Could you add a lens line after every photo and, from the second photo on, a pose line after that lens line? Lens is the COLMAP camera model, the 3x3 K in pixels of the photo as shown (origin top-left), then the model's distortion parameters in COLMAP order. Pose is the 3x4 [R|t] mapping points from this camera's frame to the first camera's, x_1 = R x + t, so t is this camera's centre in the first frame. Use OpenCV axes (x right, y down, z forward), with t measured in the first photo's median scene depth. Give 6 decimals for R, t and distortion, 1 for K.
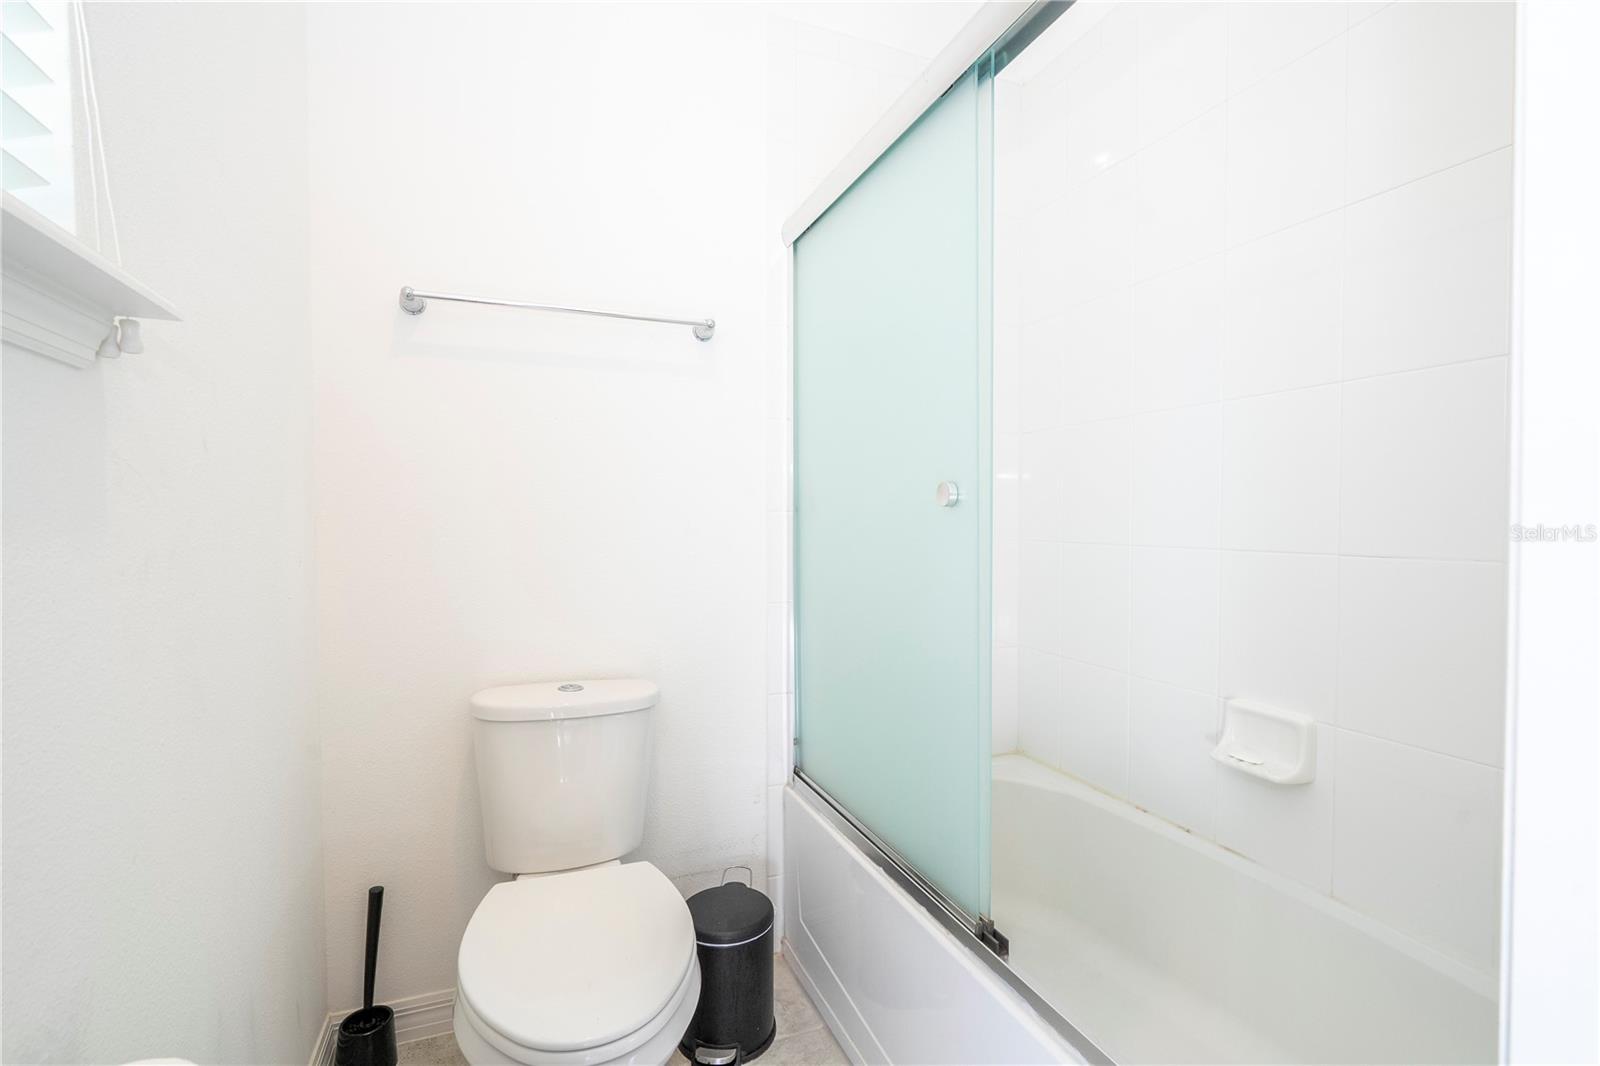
lens RADIAL K [[726.4, 0, 806.0], [0, 726.4, 535.4], [0, 0, 1]] dist [0.001146, 0.001621]
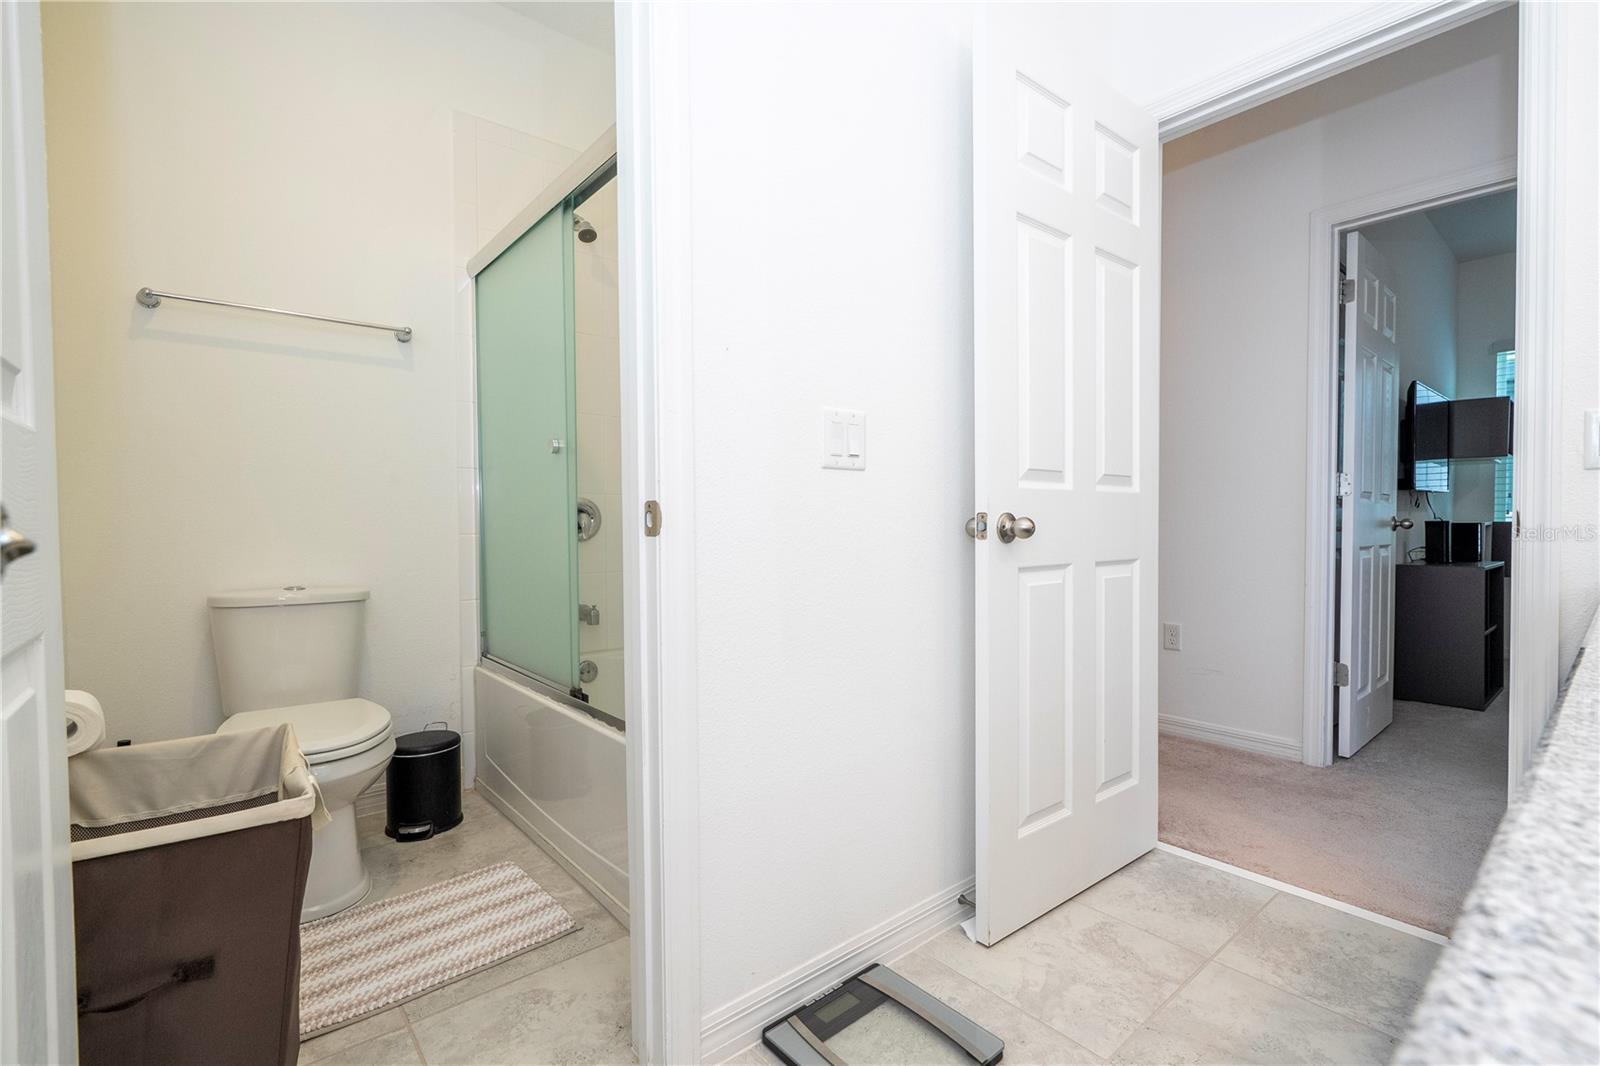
lens RADIAL K [[726.4, 0, 795.4], [0, 726.4, 534.9], [0, 0, 1]] dist [0.001146, 0.001621]
pose [[0.952028, -0.014709, 0.305656, 0.147982], [0.015006, 0.999886, 0.001378, 0.112711], [-0.305642, 0.003274, 0.952141, -0.571770]]
